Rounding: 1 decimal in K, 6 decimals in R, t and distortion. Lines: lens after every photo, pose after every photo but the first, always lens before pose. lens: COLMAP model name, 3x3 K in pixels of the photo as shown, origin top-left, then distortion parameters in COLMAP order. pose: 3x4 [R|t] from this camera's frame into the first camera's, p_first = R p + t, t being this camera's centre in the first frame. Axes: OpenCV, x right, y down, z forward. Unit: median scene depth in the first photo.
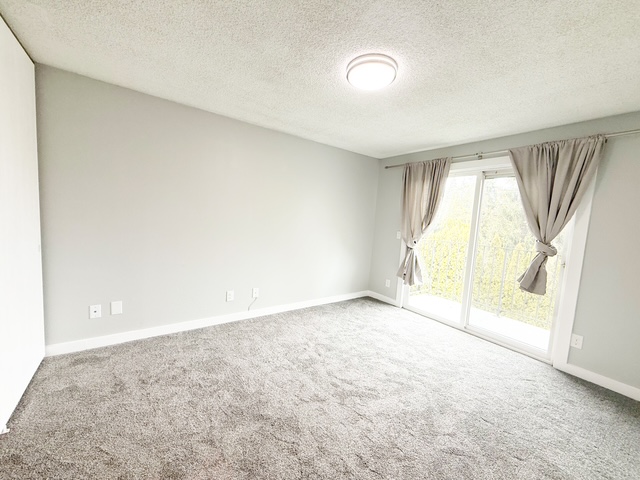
lens RADIAL K [[254.5, 0, 319.3], [0, 254.5, 238.2], [0, 0, 1]] dist [0.001662, -0.000179]
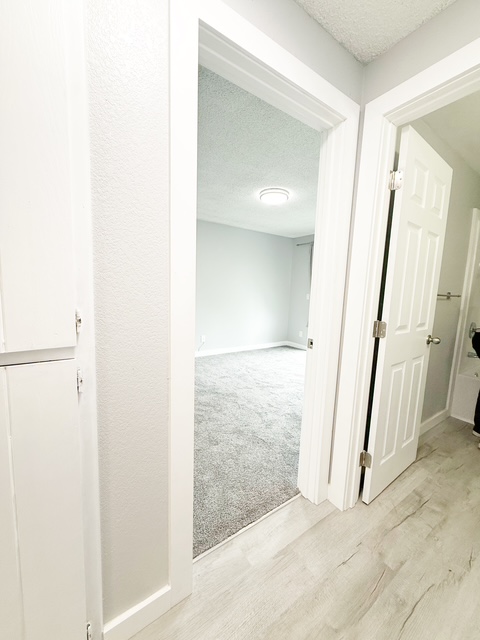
lens RADIAL K [[254.5, 0, 239.4], [0, 254.5, 319.5], [0, 0, 1]] dist [0.001662, -0.000179]
pose [[0.998933, -0.023359, -0.039841, 0.013528], [0.024672, 0.999158, 0.032787, 0.085982], [0.039042, -0.033735, 0.998668, -0.528236]]
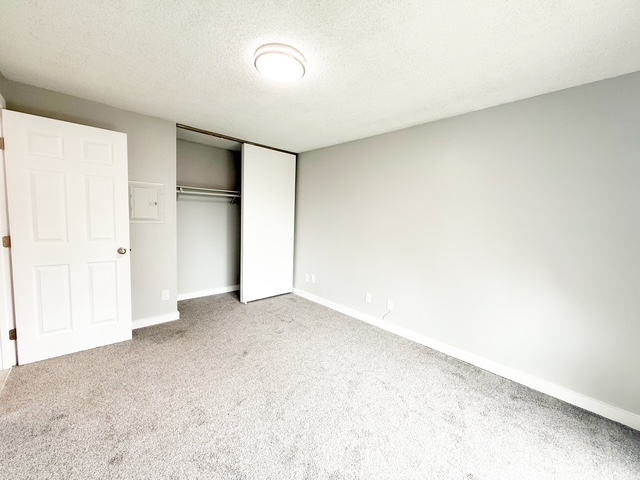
lens RADIAL K [[254.5, 0, 320.1], [0, 254.5, 238.7], [0, 0, 1]] dist [0.001662, -0.000179]
pose [[0.123186, 0.020976, -0.992162, 0.850508], [-0.114773, 0.993369, 0.006751, -0.007614], [0.985724, 0.113042, 0.124777, 0.784309]]
